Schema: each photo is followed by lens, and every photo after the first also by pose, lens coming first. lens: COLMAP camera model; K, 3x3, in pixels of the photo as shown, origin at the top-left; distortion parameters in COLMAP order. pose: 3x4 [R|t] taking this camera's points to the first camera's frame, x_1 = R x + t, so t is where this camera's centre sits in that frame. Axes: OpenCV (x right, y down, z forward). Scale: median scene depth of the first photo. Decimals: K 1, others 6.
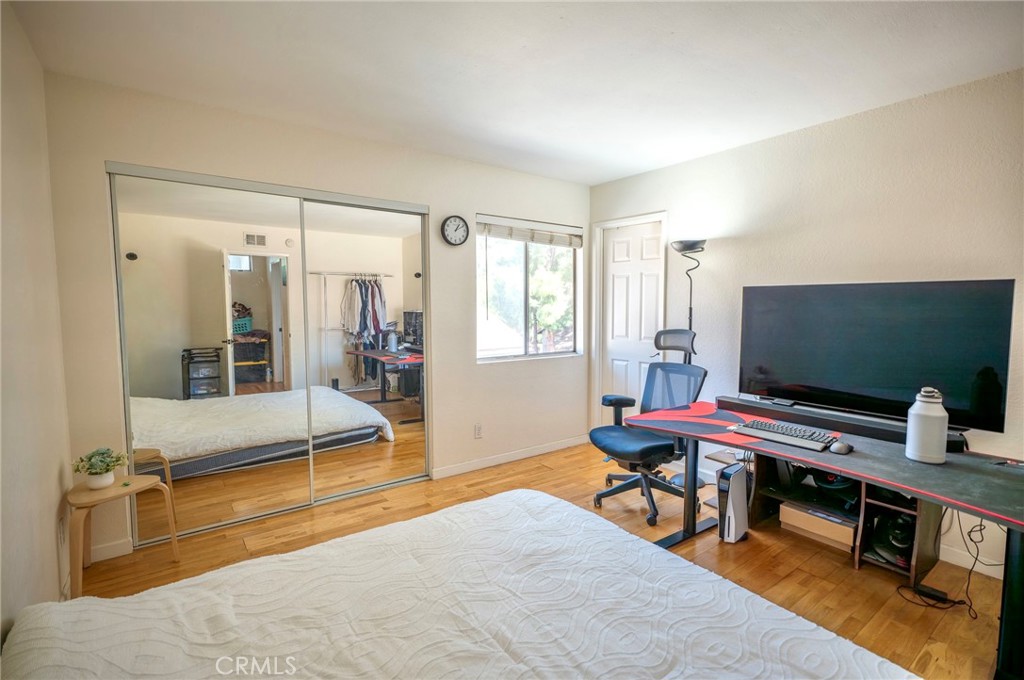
lens RADIAL K [[468.6, 0, 494.4], [0, 468.6, 345.7], [0, 0, 1]] dist [-0.003725, 0.001937]
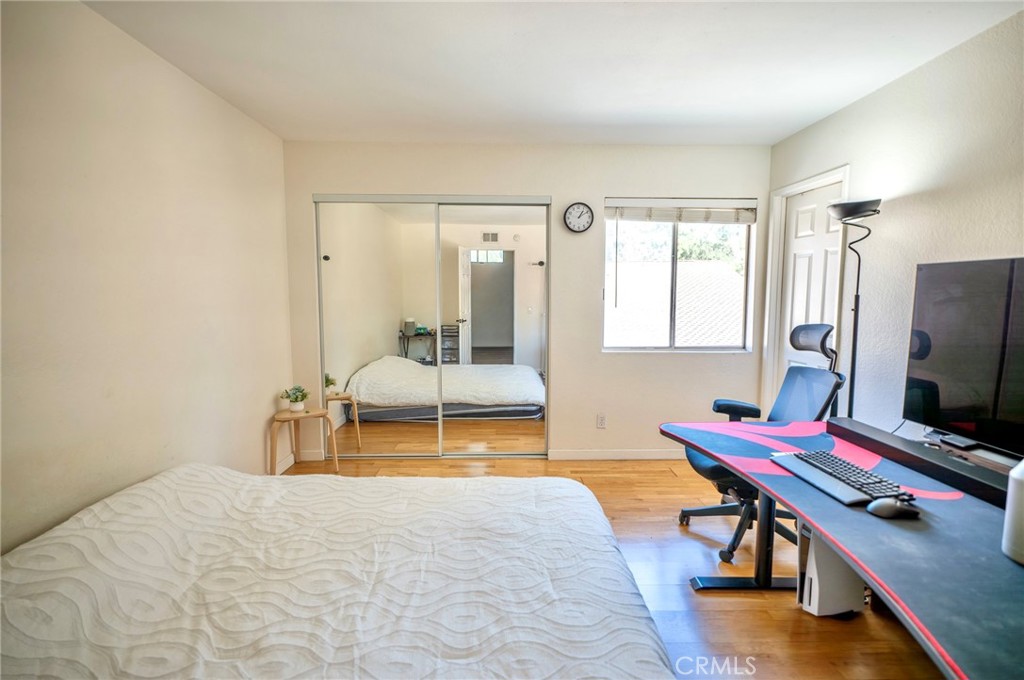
lens RADIAL K [[468.6, 0, 514.2], [0, 468.6, 344.9], [0, 0, 1]] dist [-0.003725, 0.001937]
pose [[0.822885, 0.063371, -0.564662, 0.397414], [-0.051136, 0.997988, 0.037482, -0.004490], [0.565902, -0.001968, 0.824470, 0.098540]]
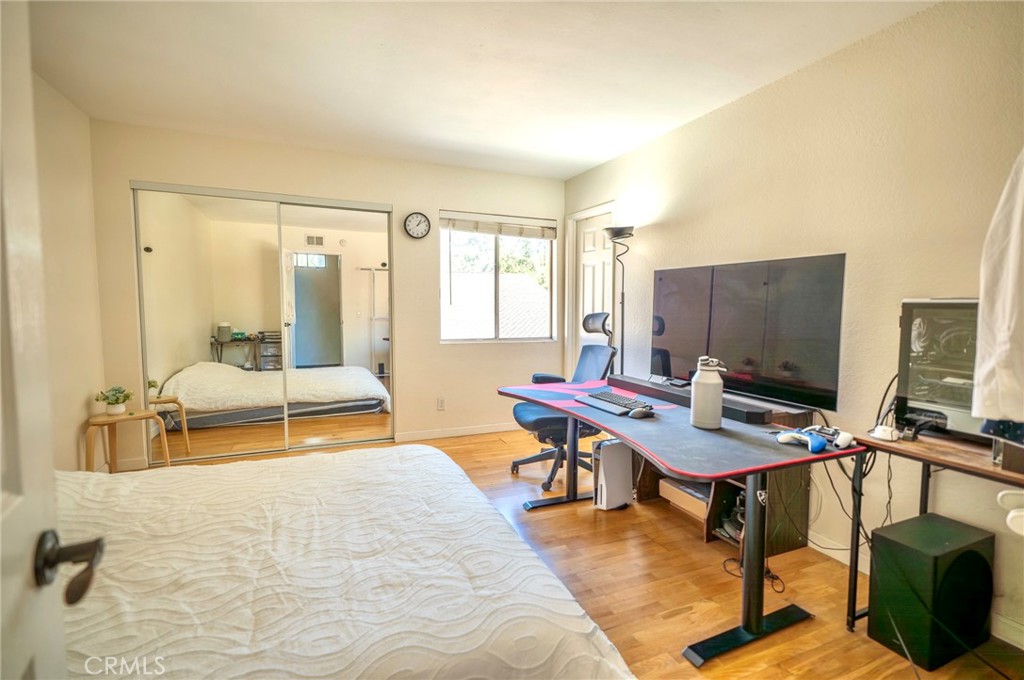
lens RADIAL K [[468.6, 0, 508.3], [0, 468.6, 349.0], [0, 0, 1]] dist [-0.003725, 0.001937]
pose [[0.974346, 0.028988, -0.223179, 0.408520], [-0.028480, 0.999579, 0.005495, 0.044465], [0.223244, 0.001002, 0.974762, -0.065975]]
